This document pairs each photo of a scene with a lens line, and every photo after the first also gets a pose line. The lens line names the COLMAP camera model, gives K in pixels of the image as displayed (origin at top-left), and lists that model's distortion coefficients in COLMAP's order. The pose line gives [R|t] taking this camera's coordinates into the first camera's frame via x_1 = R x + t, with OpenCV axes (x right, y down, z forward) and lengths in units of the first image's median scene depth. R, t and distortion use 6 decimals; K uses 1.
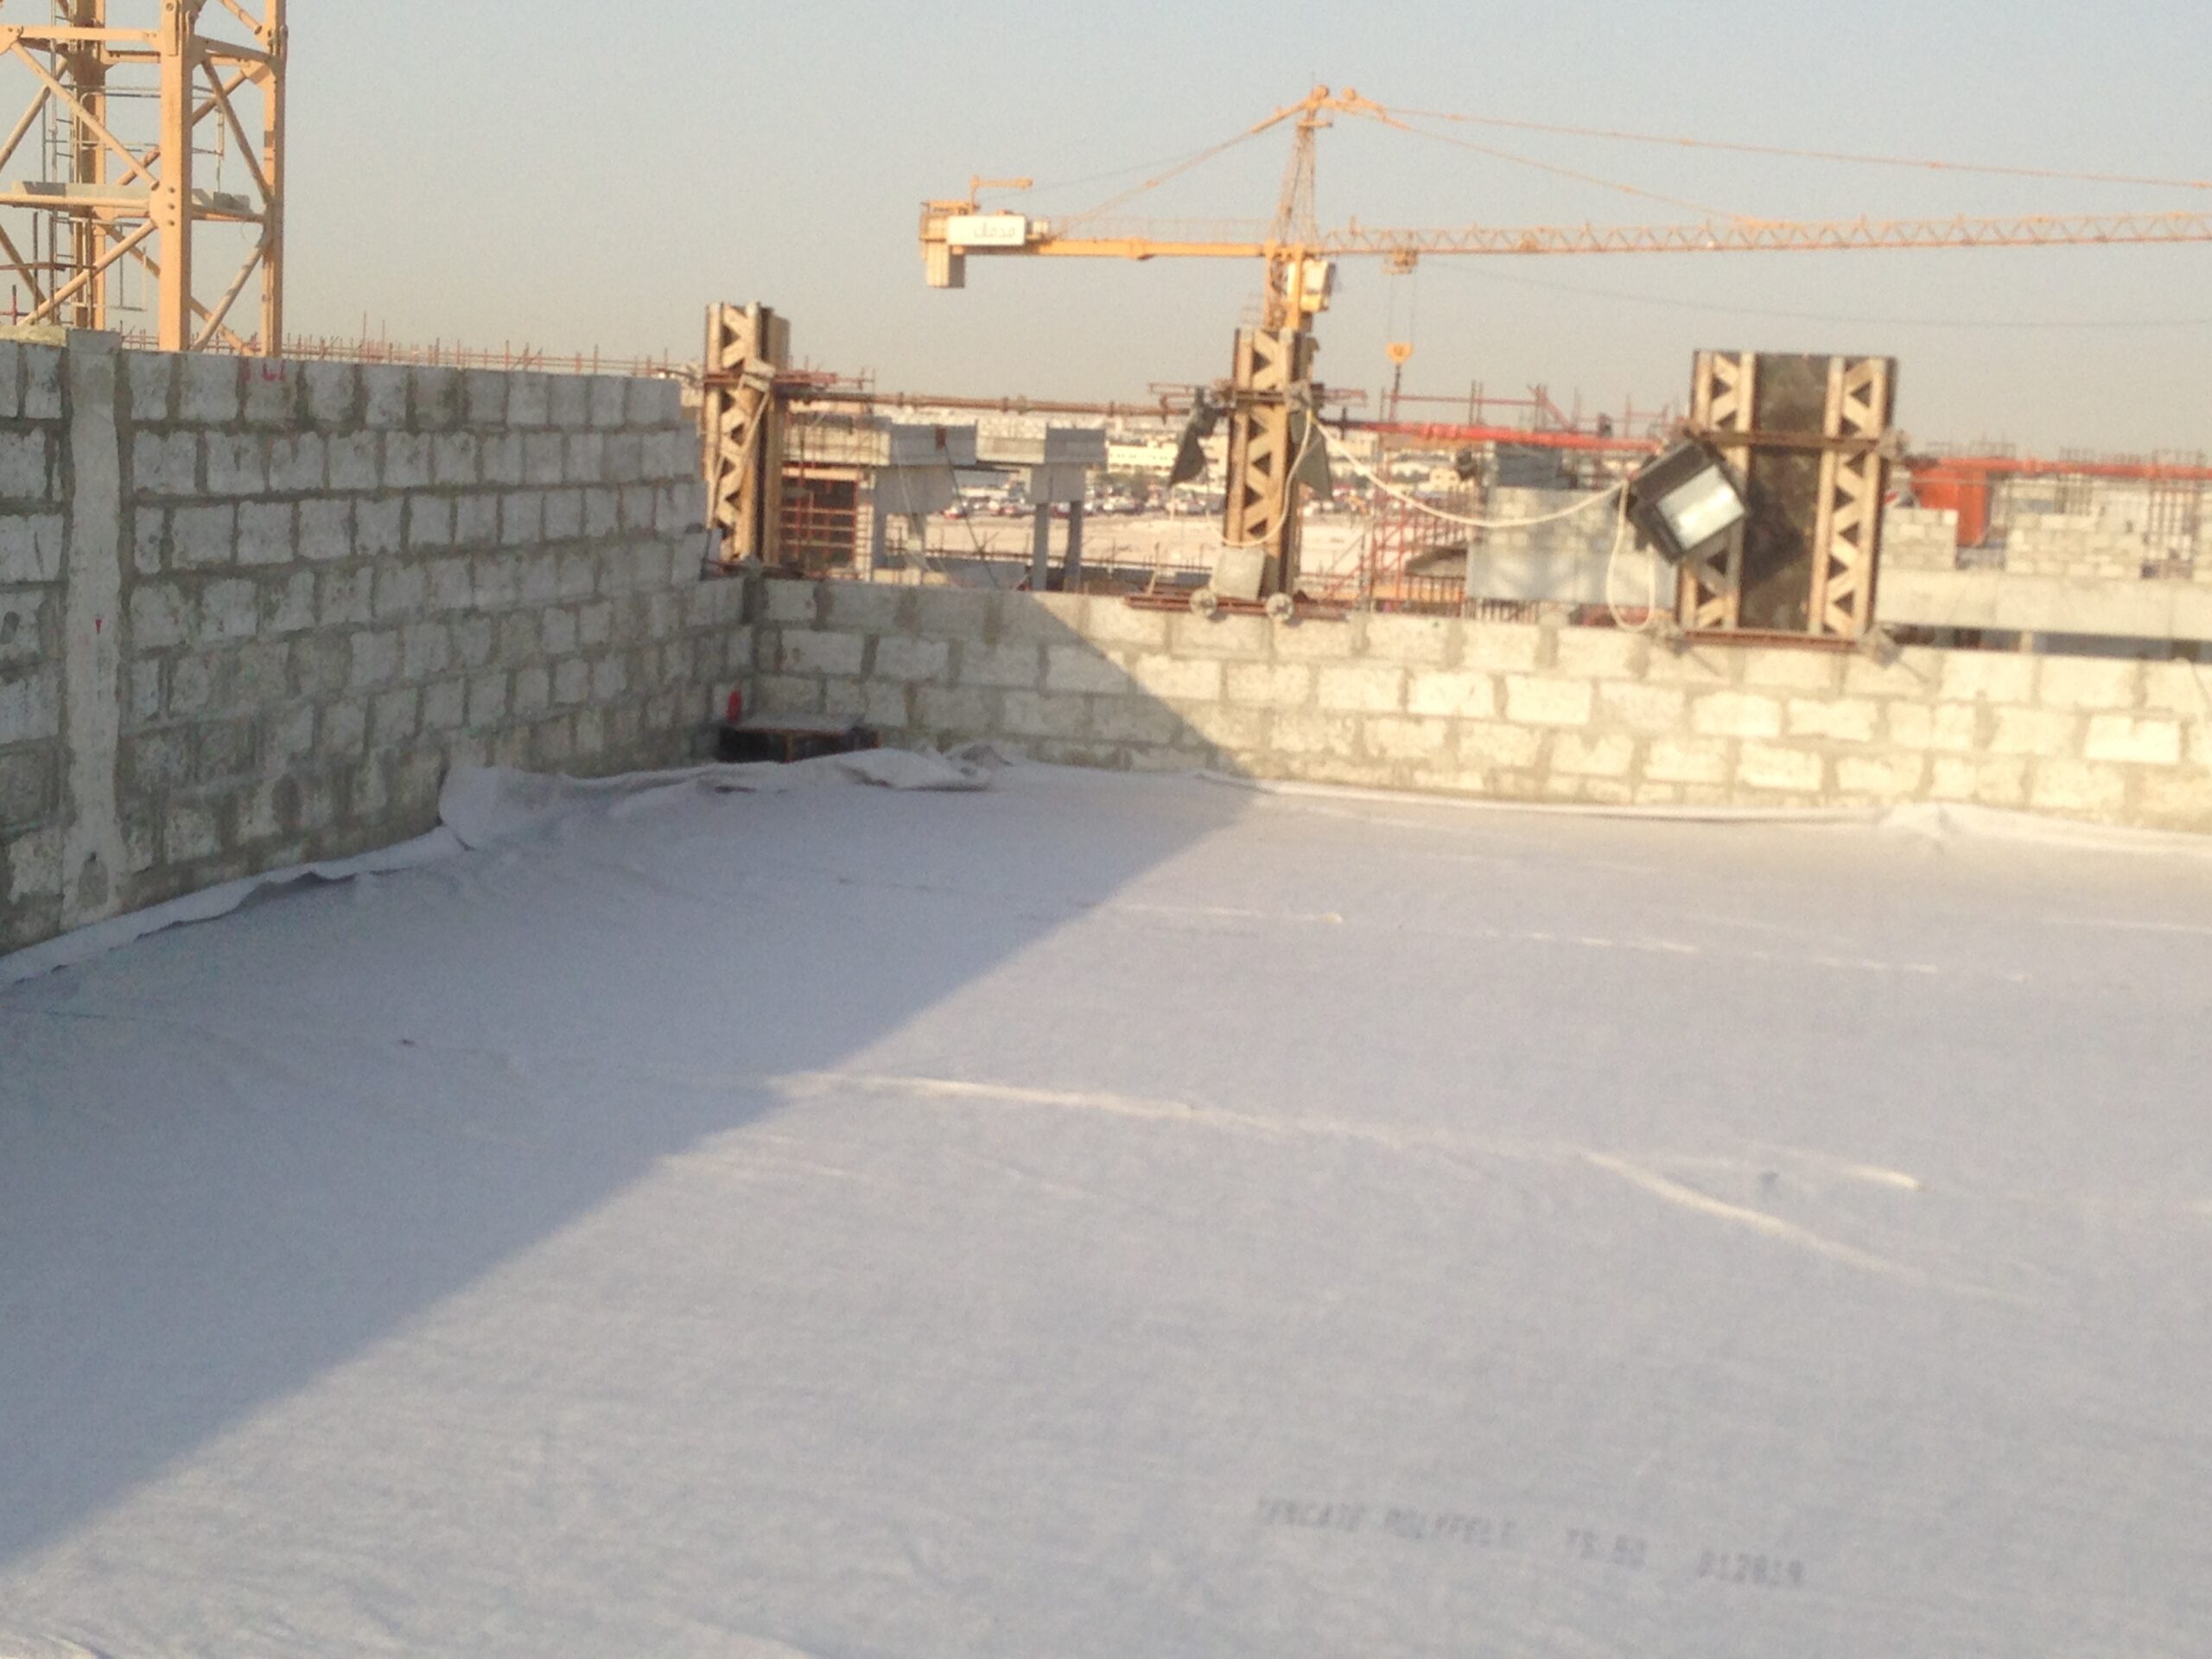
lens RADIAL K [[3509.1, 0, 1106.0], [0, 3509.1, 829.5], [0, 0, 1]] dist [0.017250, 0.488978]
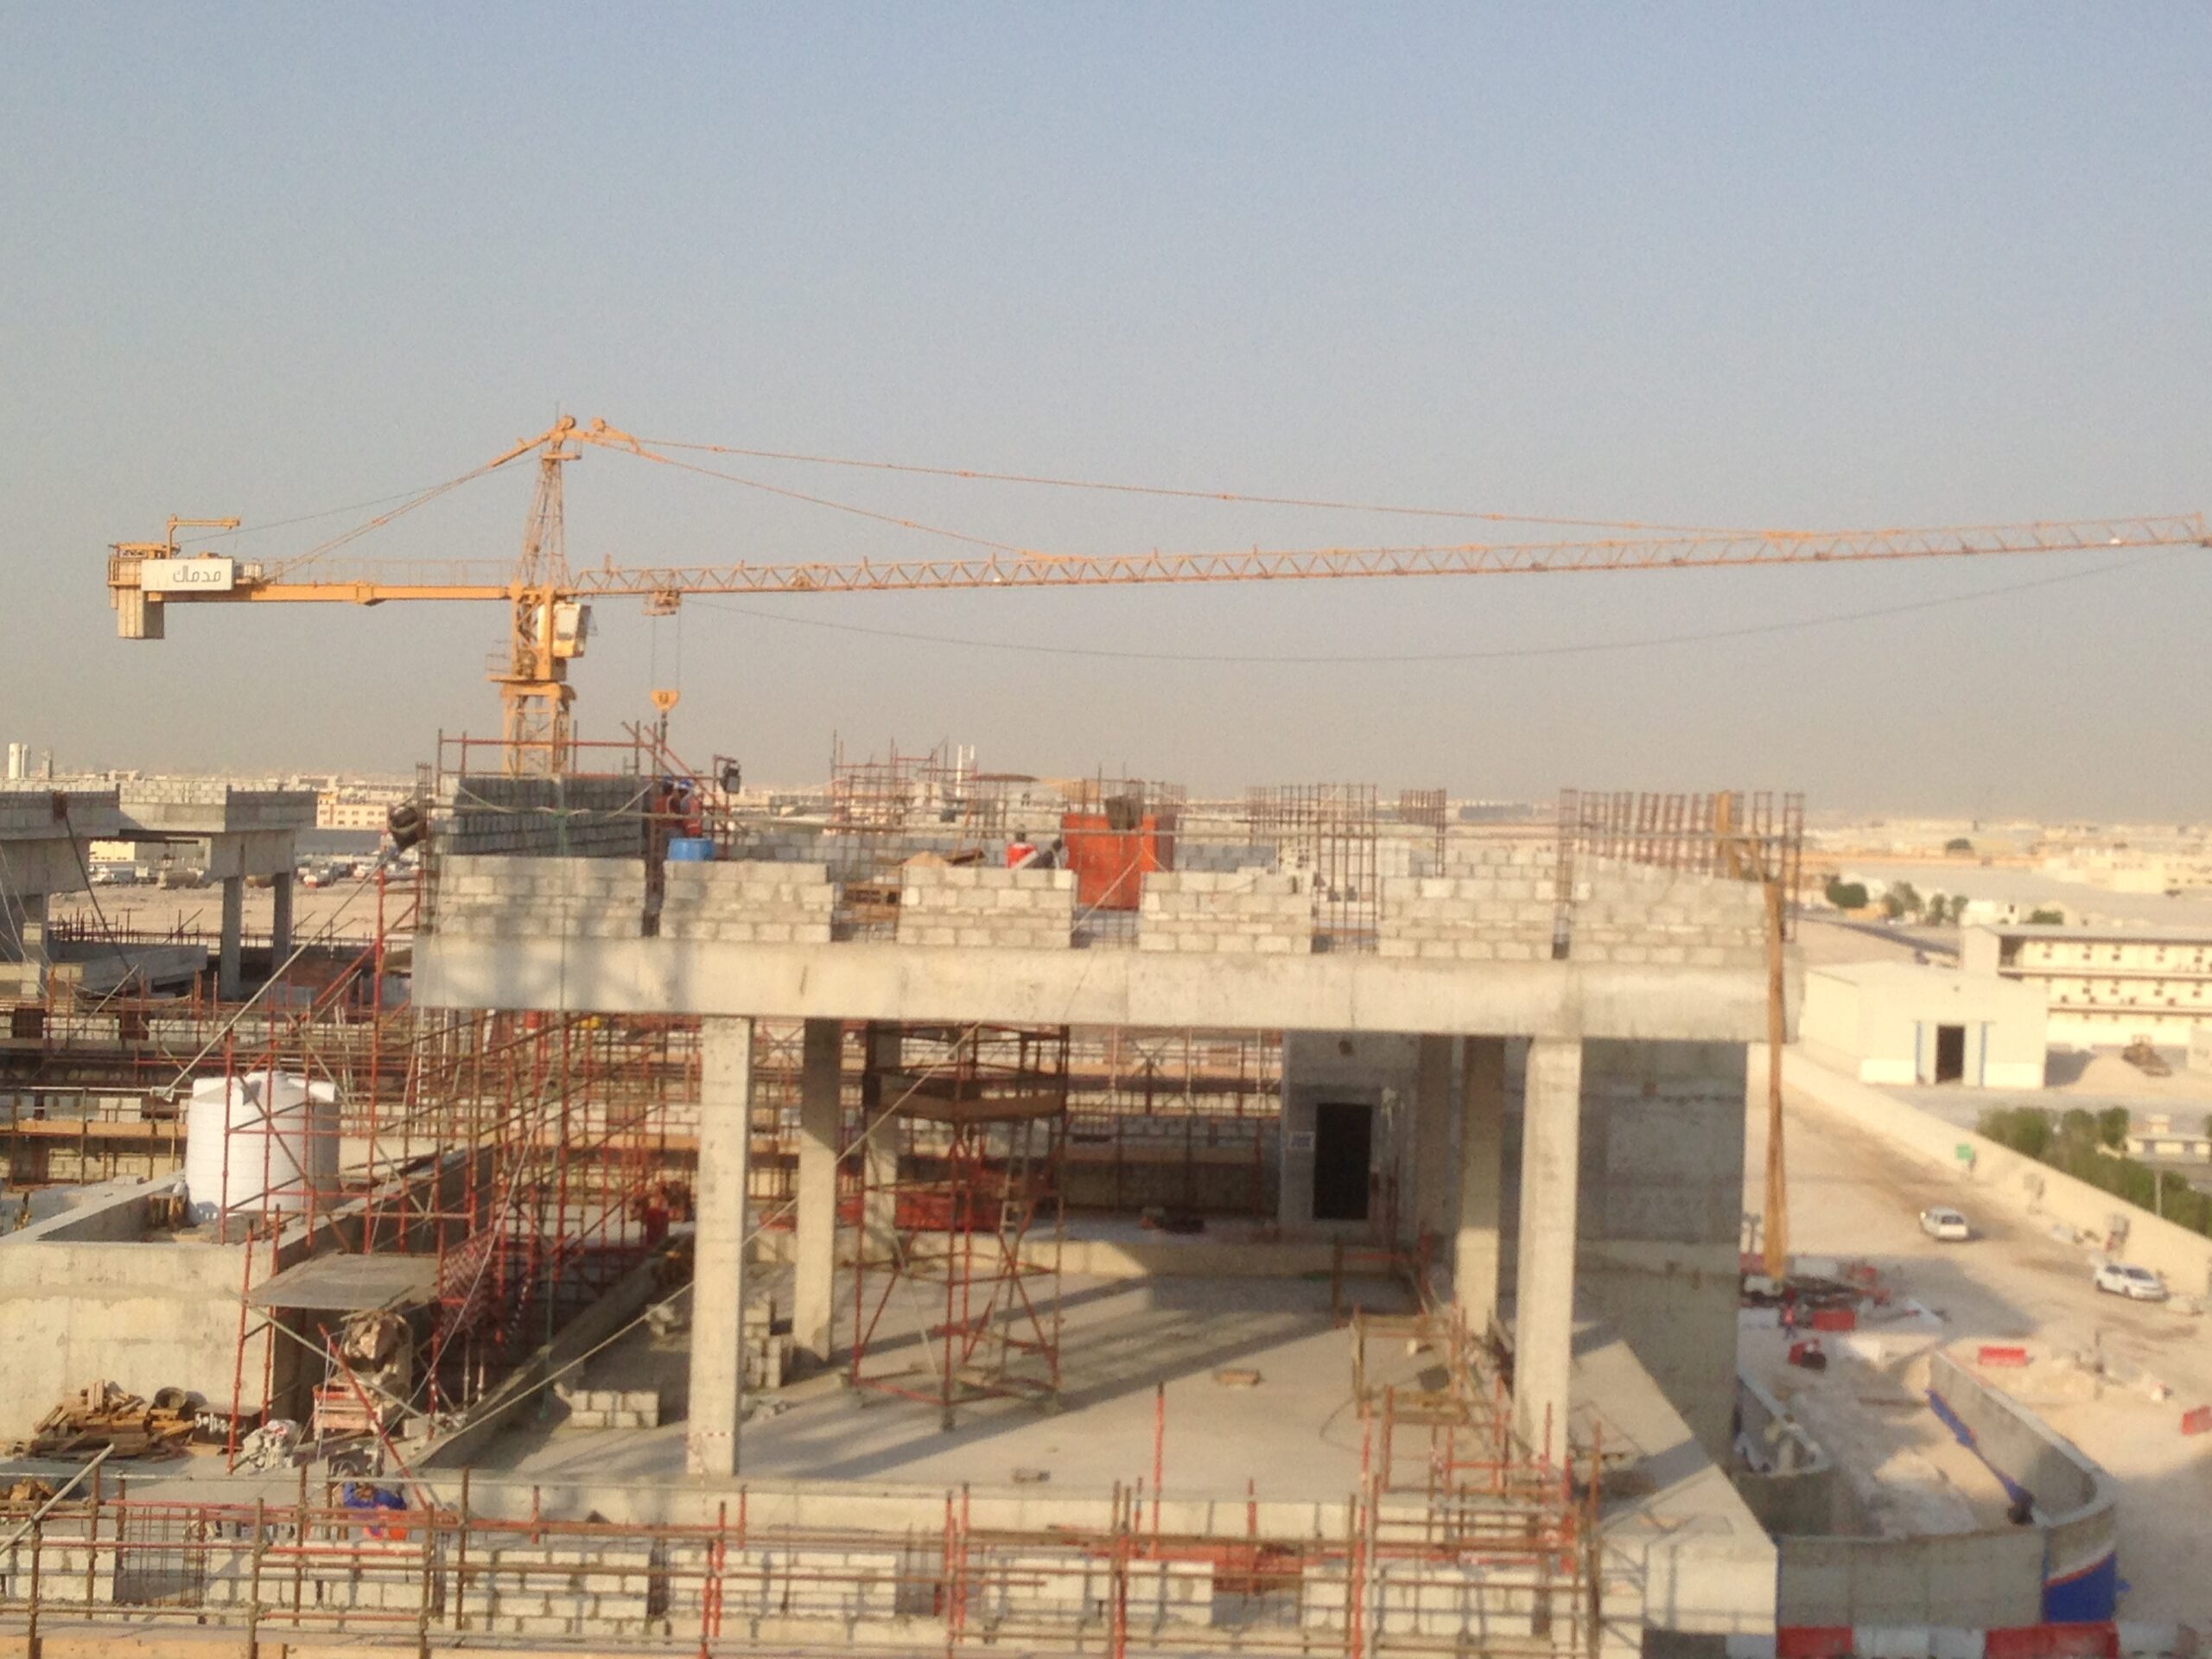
lens RADIAL K [[3337.7, 0, 1106.0], [0, 3337.7, 829.5], [0, 0, 1]] dist [0.014003, 0.134841]
pose [[0.986786, -0.029031, 0.159408, 0.058064], [0.044797, 0.994352, -0.096217, -0.013014], [-0.155714, 0.102087, 0.982513, 0.128435]]
